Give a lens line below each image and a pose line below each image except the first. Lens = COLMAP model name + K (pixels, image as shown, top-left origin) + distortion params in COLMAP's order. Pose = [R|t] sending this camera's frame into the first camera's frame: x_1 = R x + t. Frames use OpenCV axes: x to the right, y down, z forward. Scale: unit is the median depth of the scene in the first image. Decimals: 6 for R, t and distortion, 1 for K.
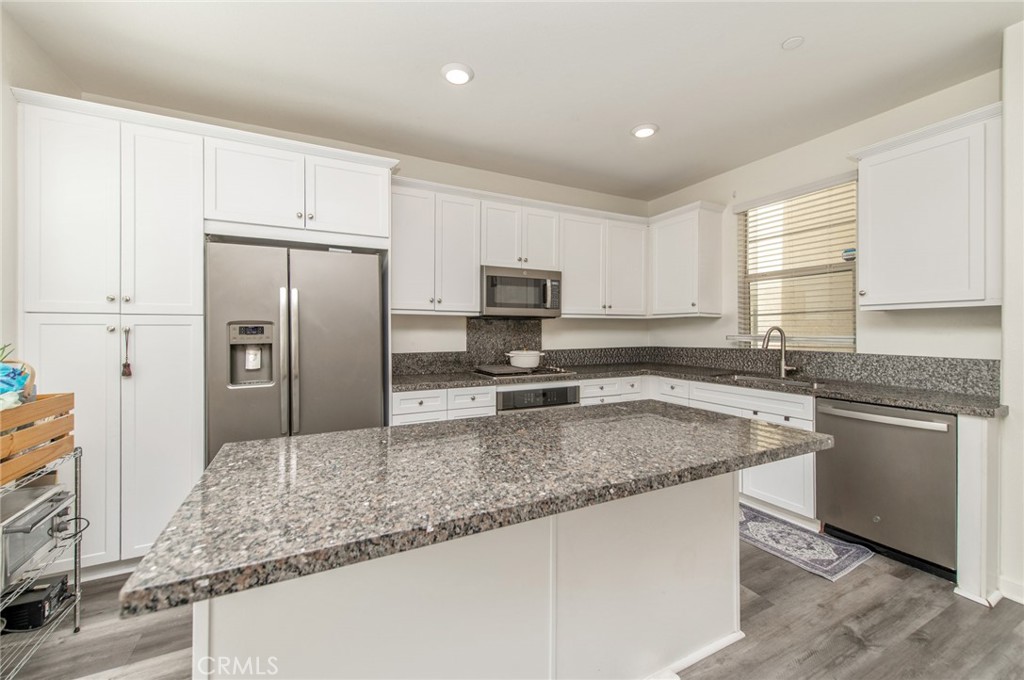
lens RADIAL K [[395.6, 0, 507.5], [0, 395.6, 328.8], [0, 0, 1]] dist [0.001075, 0.000057]
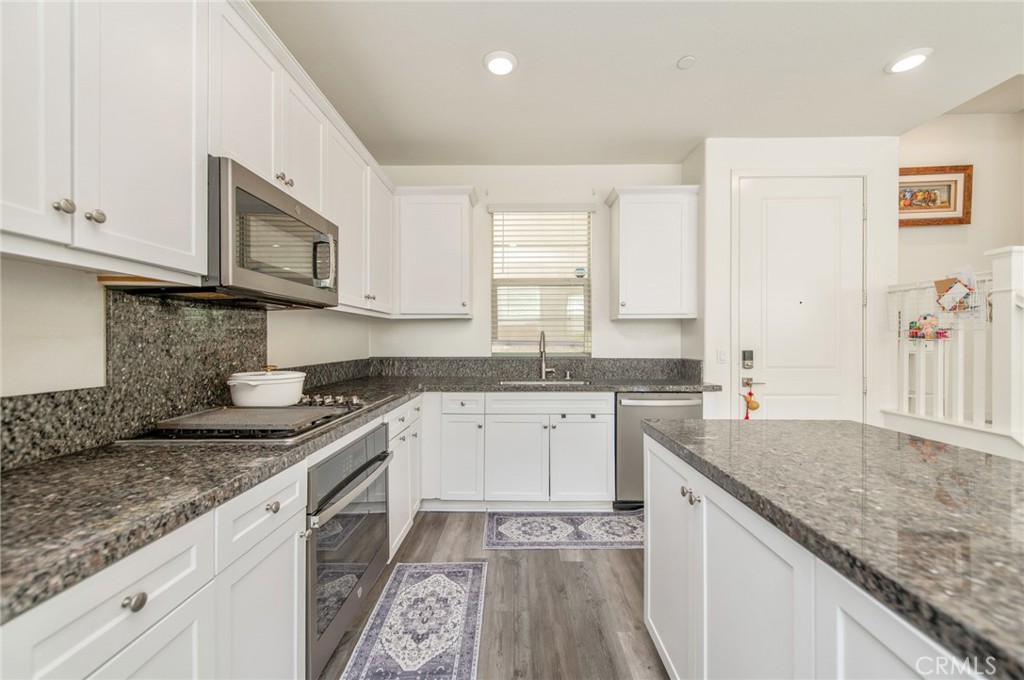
lens RADIAL K [[395.6, 0, 511.4], [0, 395.6, 342.5], [0, 0, 1]] dist [0.001075, 0.000057]
pose [[0.463169, -0.004142, 0.886260, -0.282964], [-0.004861, 0.999962, 0.007214, 0.017701], [-0.886257, -0.007650, 0.463132, 0.582206]]
